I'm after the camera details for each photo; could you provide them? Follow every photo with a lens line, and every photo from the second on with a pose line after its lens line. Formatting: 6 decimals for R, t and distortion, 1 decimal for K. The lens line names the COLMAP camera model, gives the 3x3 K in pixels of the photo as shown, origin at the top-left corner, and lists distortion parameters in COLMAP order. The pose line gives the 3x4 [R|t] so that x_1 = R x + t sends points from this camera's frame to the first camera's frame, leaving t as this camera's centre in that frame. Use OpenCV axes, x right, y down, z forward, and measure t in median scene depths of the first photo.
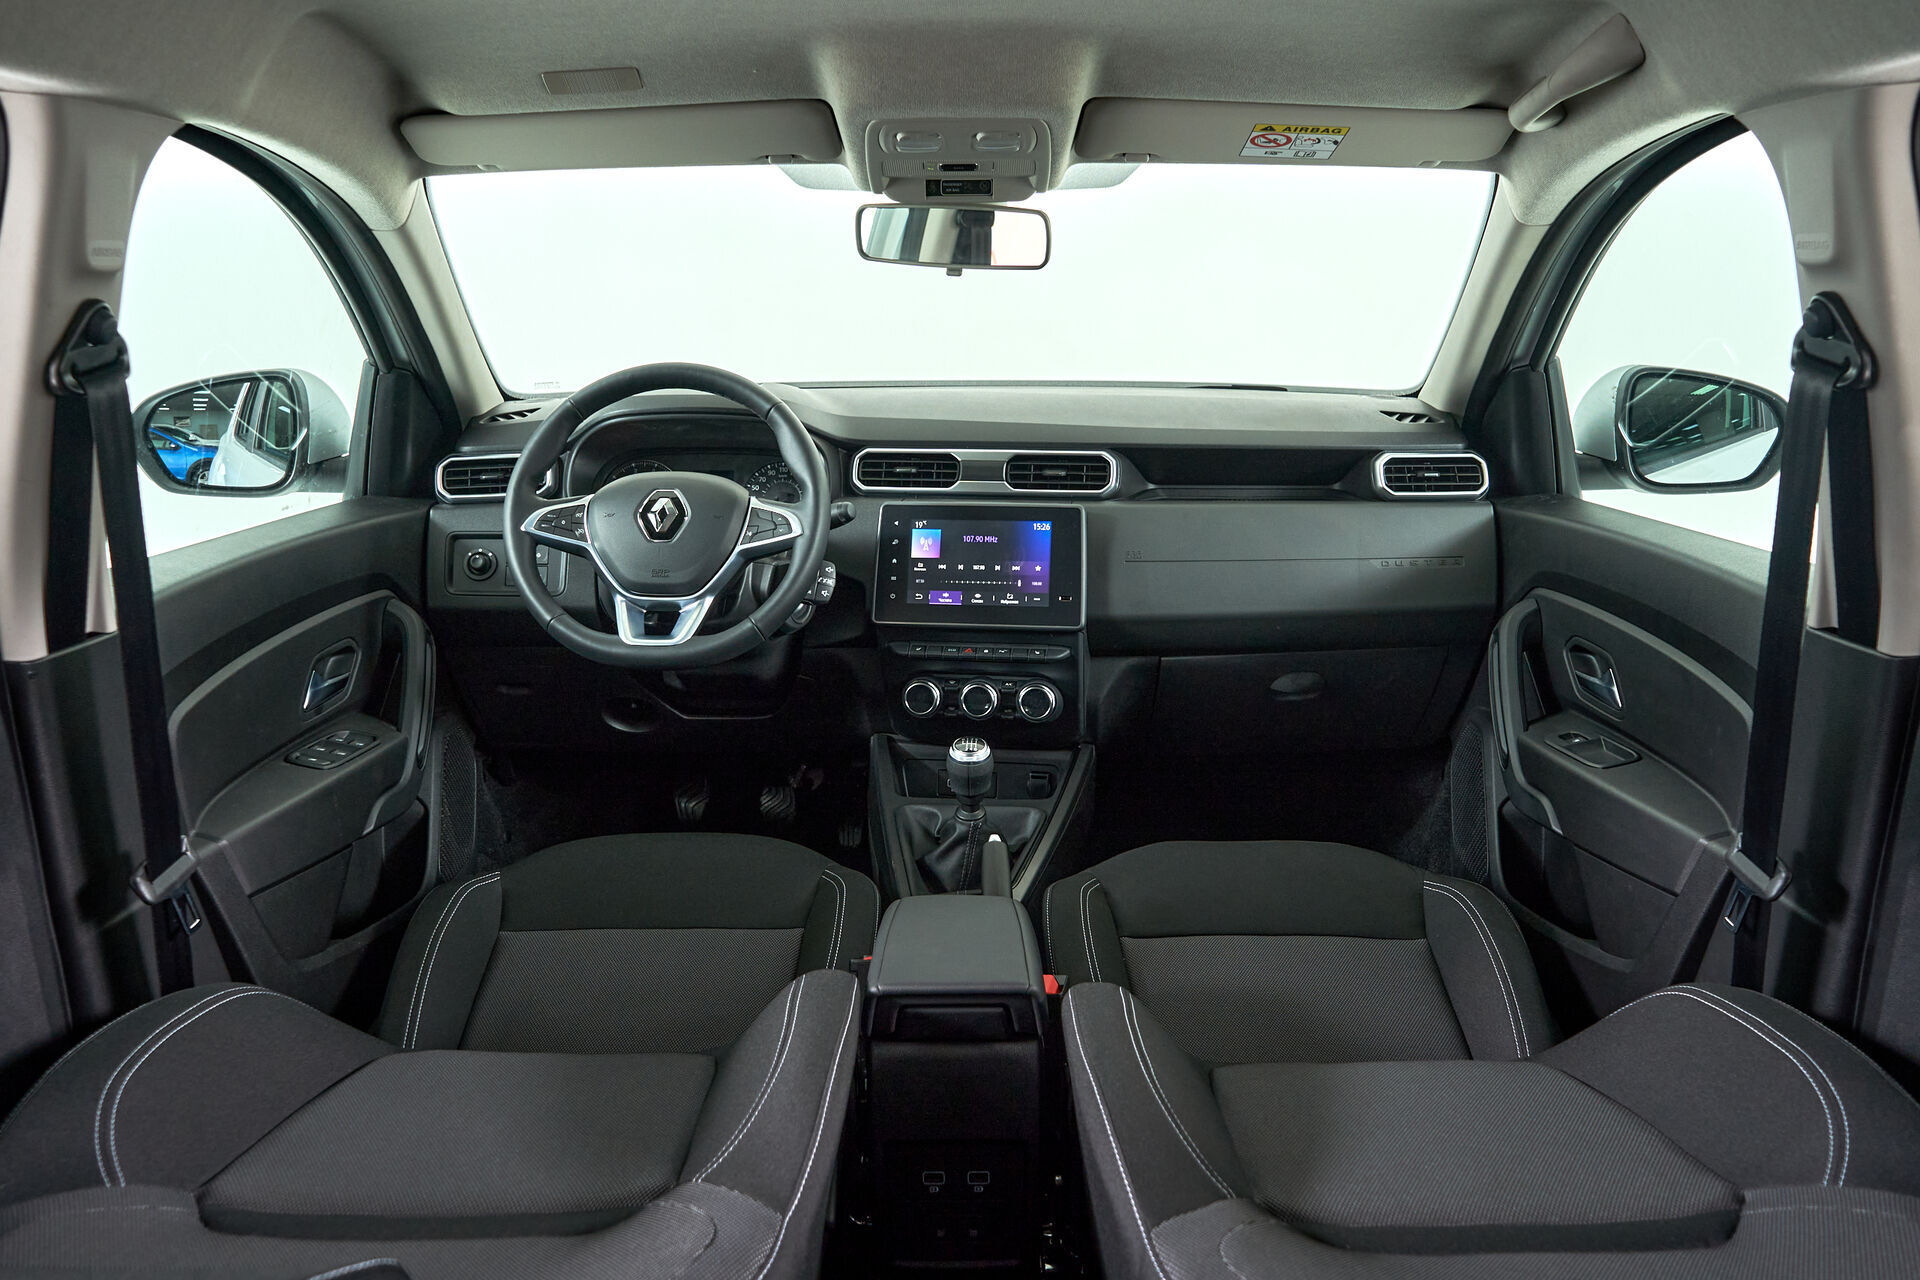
lens RADIAL K [[1648.7, 0, 959.1], [0, 1648.7, 611.4], [0, 0, 1]] dist [0.003629, 0.000319]
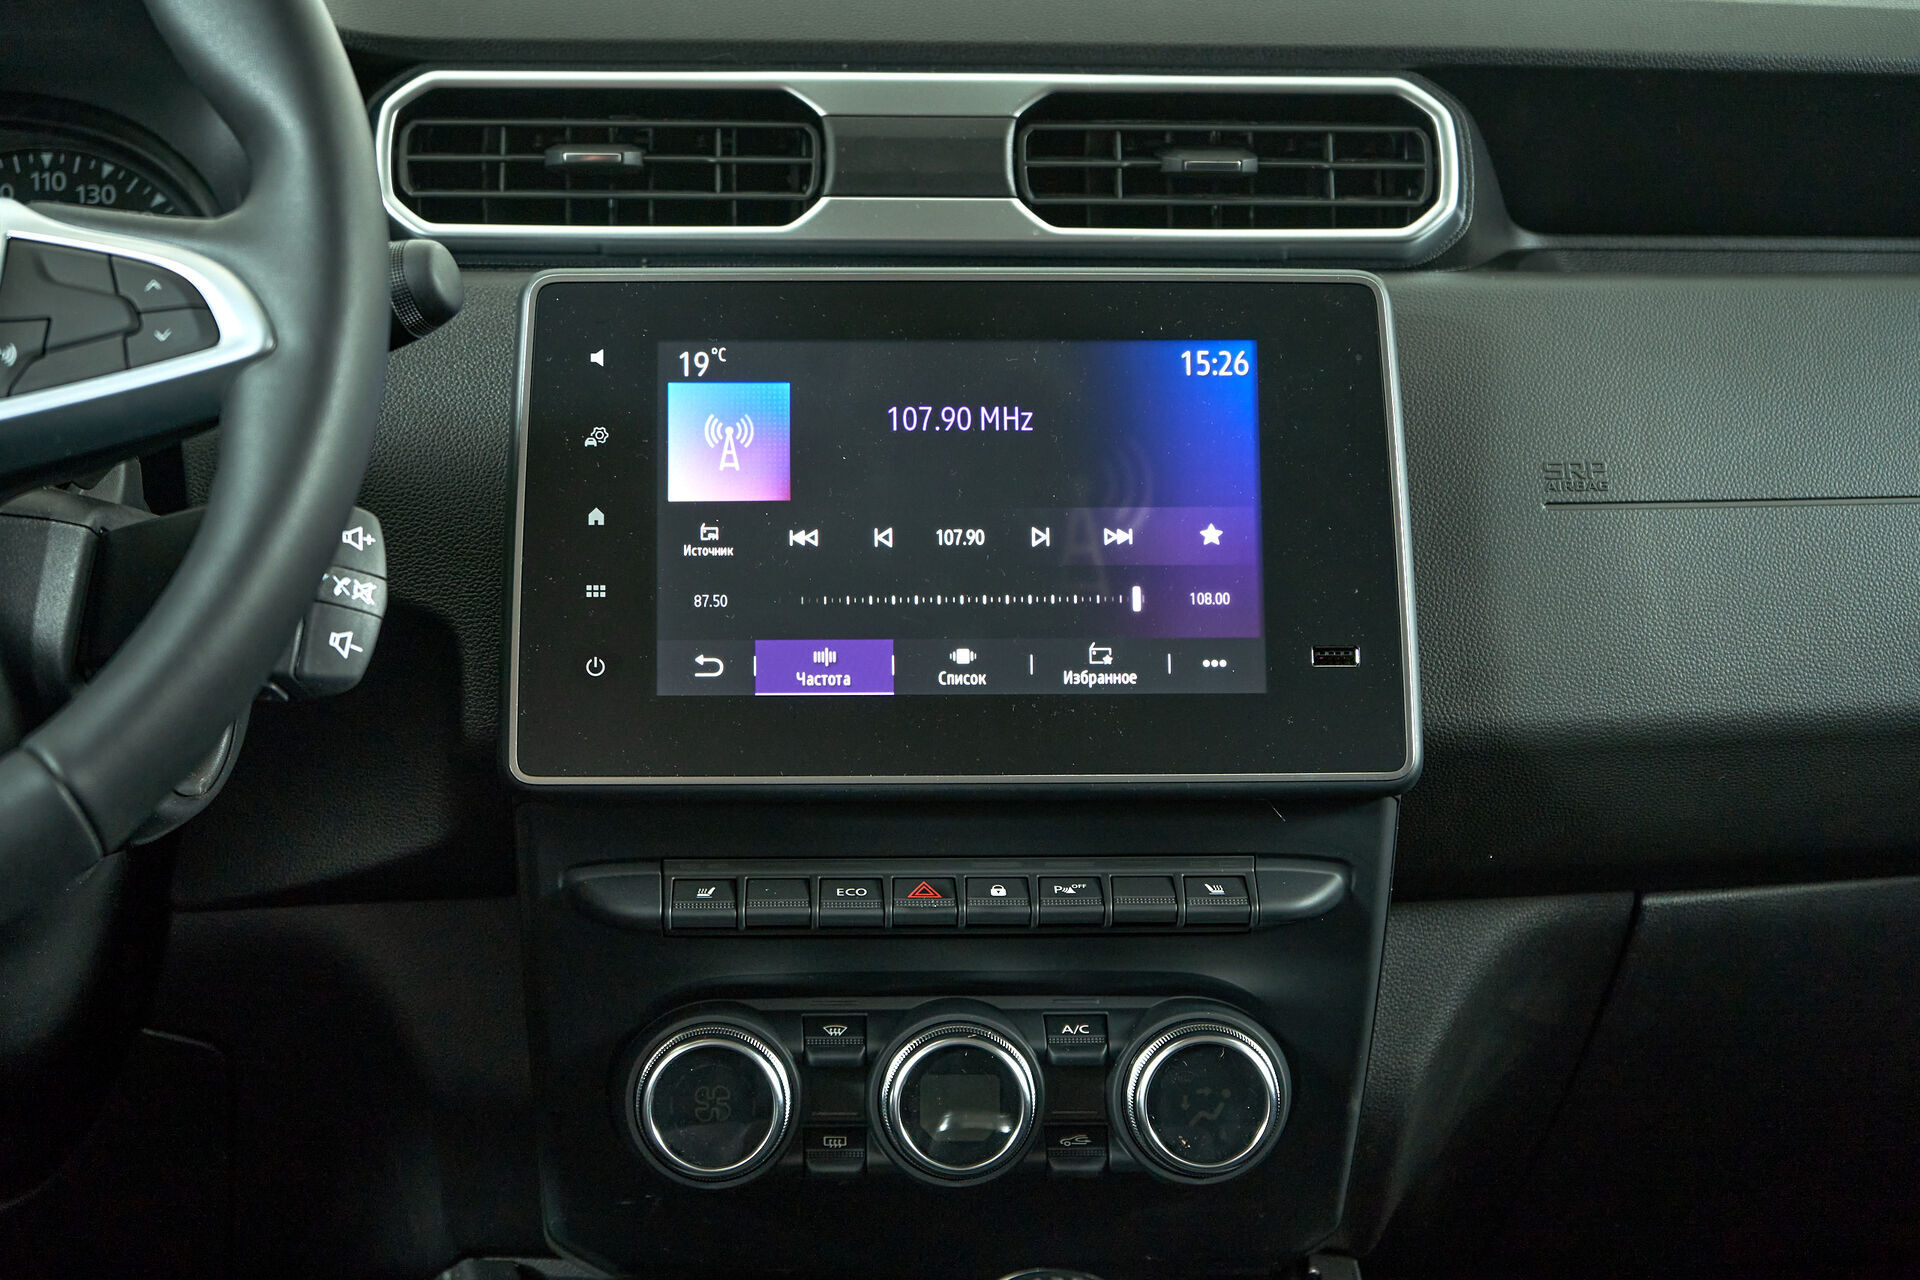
lens RADIAL K [[3812.6, 0, 960.0], [0, 3812.6, 640.0], [0, 0, 1]] dist [-0.031472, -0.053902]
pose [[0.978301, -0.020141, 0.206206, -0.100961], [0.032415, 0.997887, -0.056317, 0.018794], [-0.204636, 0.061779, 0.976887, 0.467070]]
